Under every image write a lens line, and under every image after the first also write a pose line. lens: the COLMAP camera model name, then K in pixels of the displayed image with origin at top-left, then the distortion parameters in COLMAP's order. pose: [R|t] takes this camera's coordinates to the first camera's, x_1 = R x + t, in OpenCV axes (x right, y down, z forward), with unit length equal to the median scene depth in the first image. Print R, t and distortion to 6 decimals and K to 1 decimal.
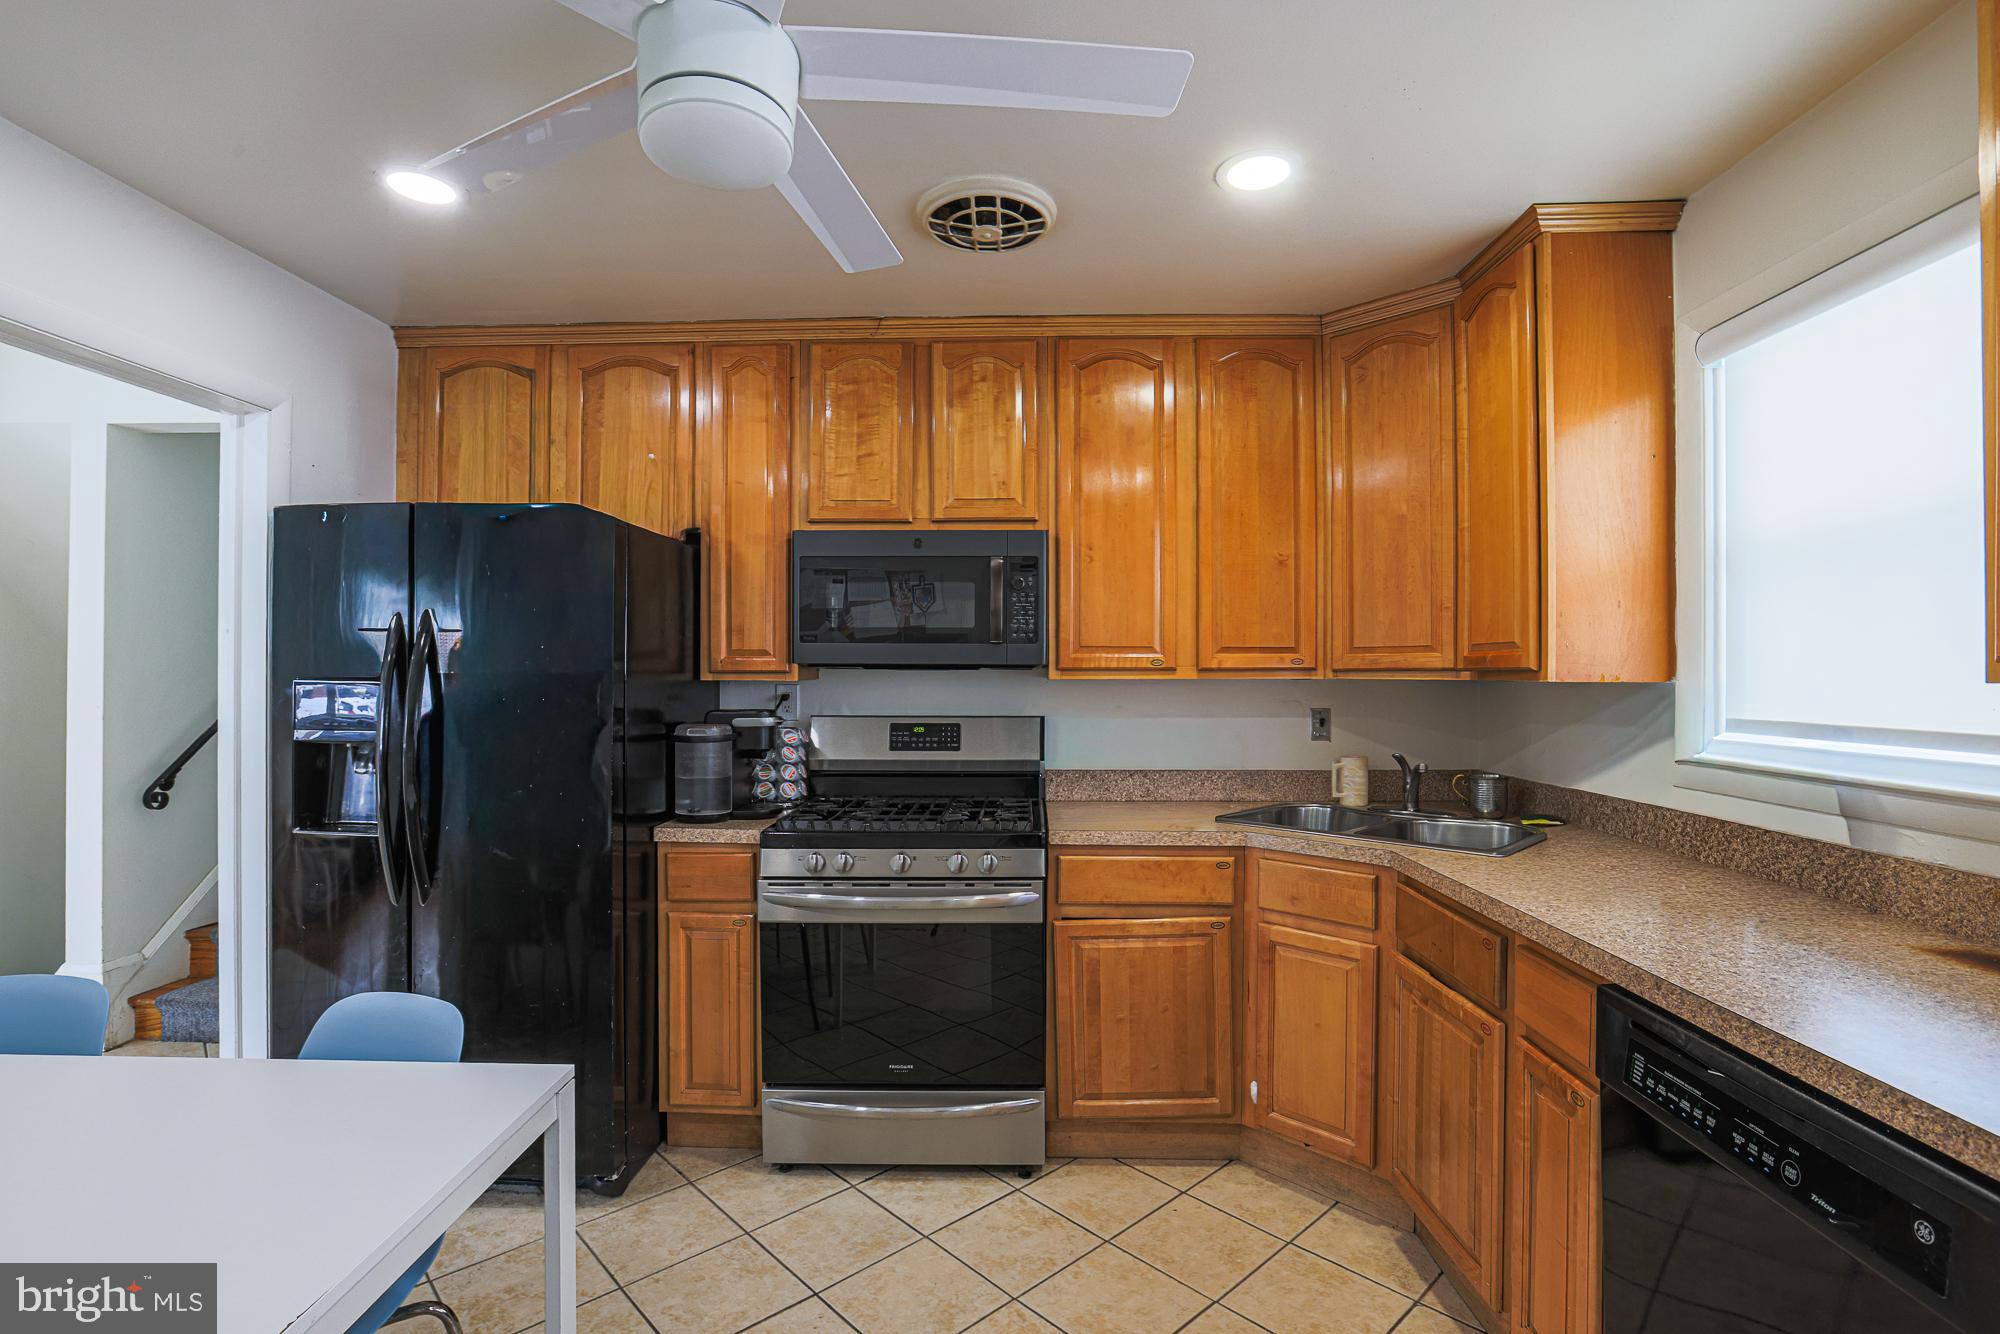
lens RADIAL K [[937.1, 0, 1003.5], [0, 937.1, 667.9], [0, 0, 1]] dist [-0.017458, 0.000731]
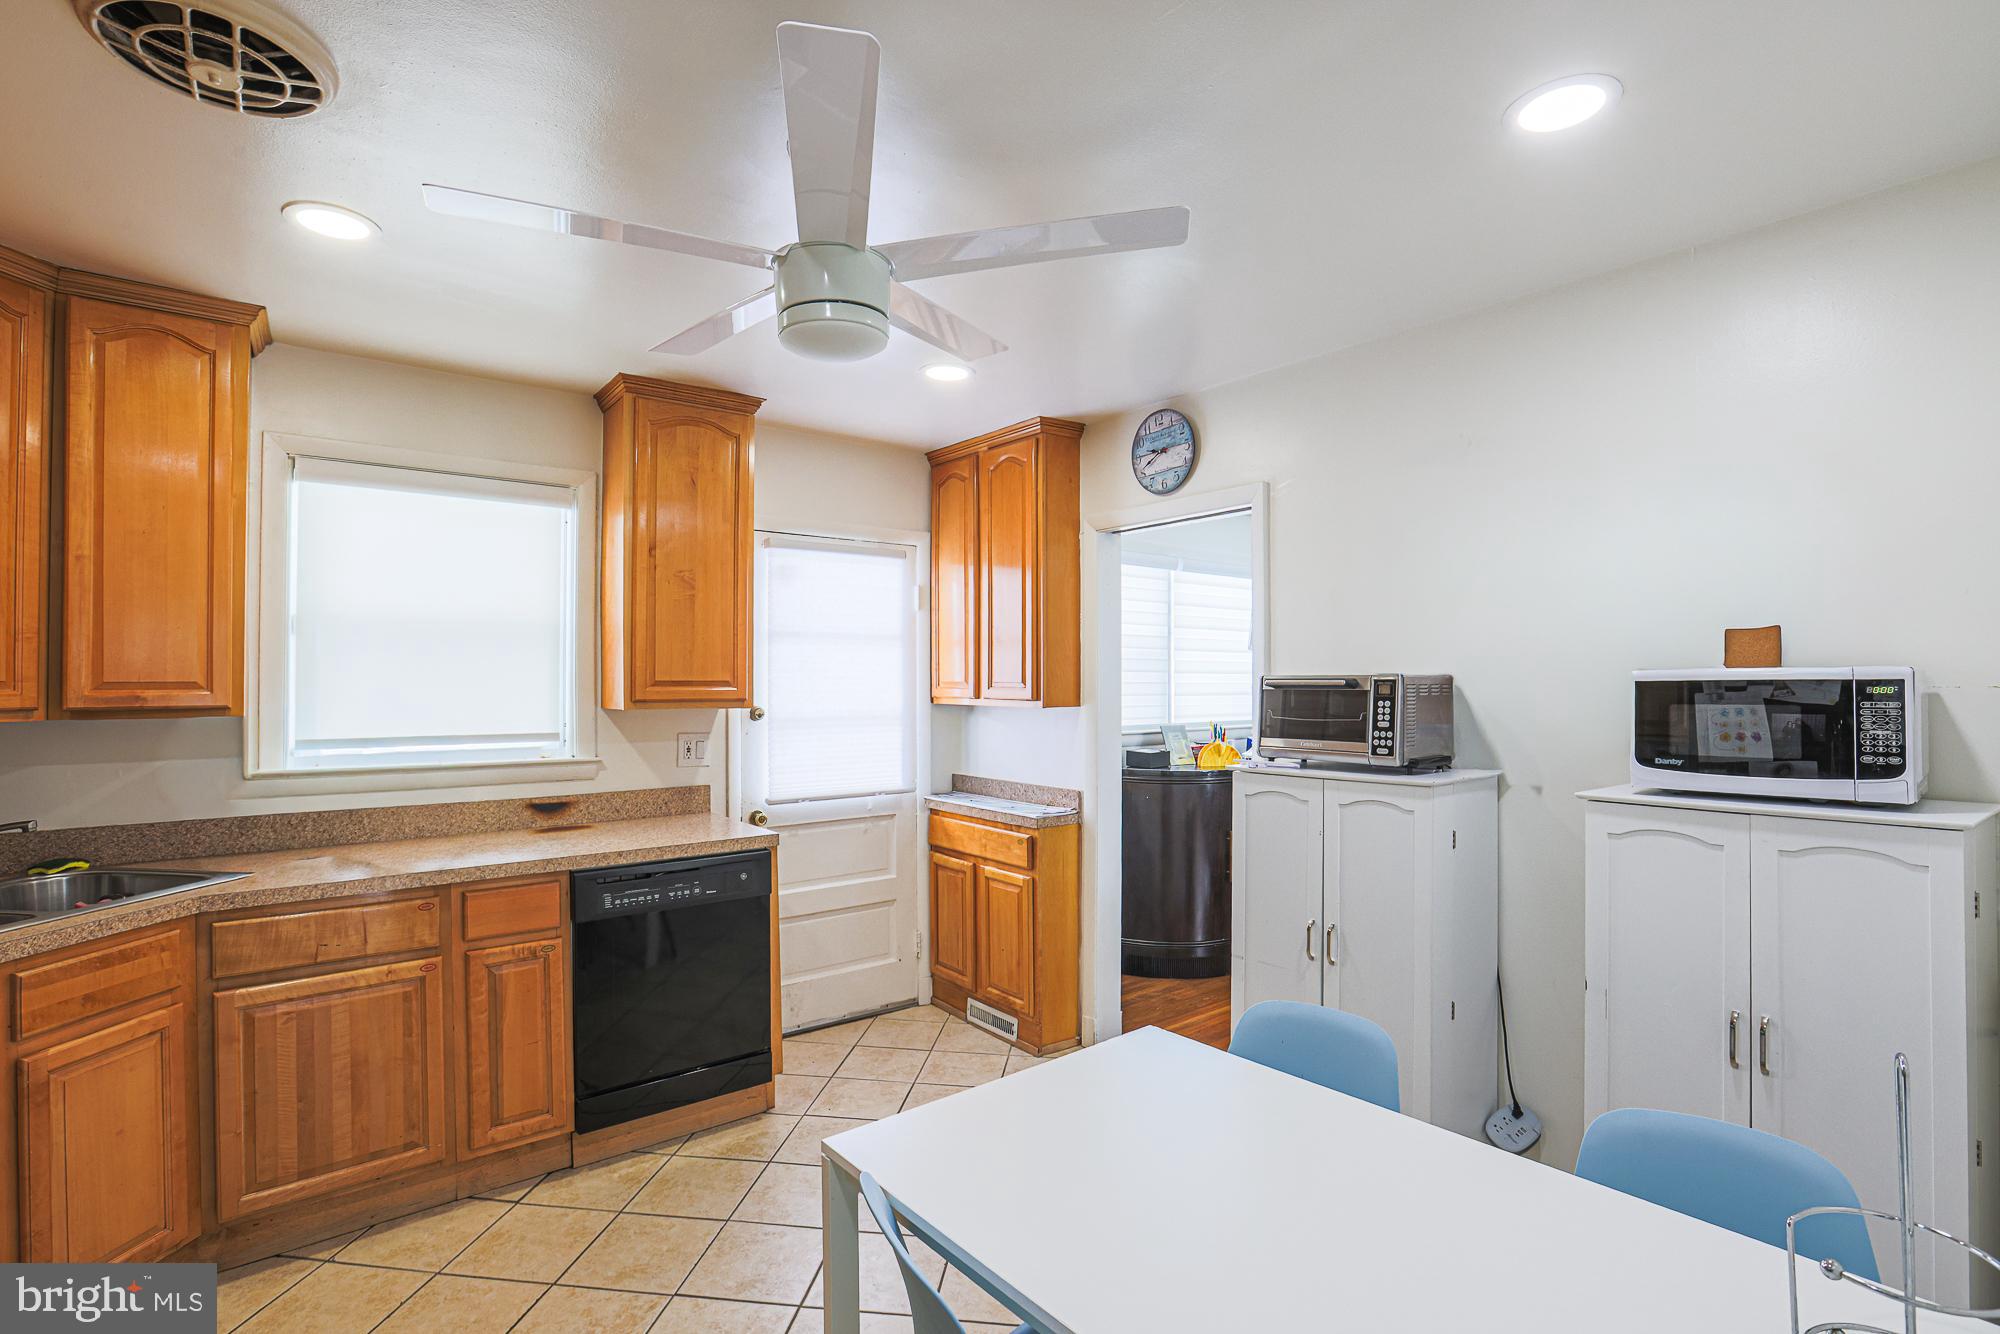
lens RADIAL K [[937.1, 0, 999.7], [0, 937.1, 675.6], [0, 0, 1]] dist [-0.017458, 0.000731]
pose [[-0.638015, 0.000469, 0.770024, -1.490230], [-0.008523, 0.999934, -0.007671, -0.064036], [-0.769977, -0.011457, -0.637969, 1.664814]]
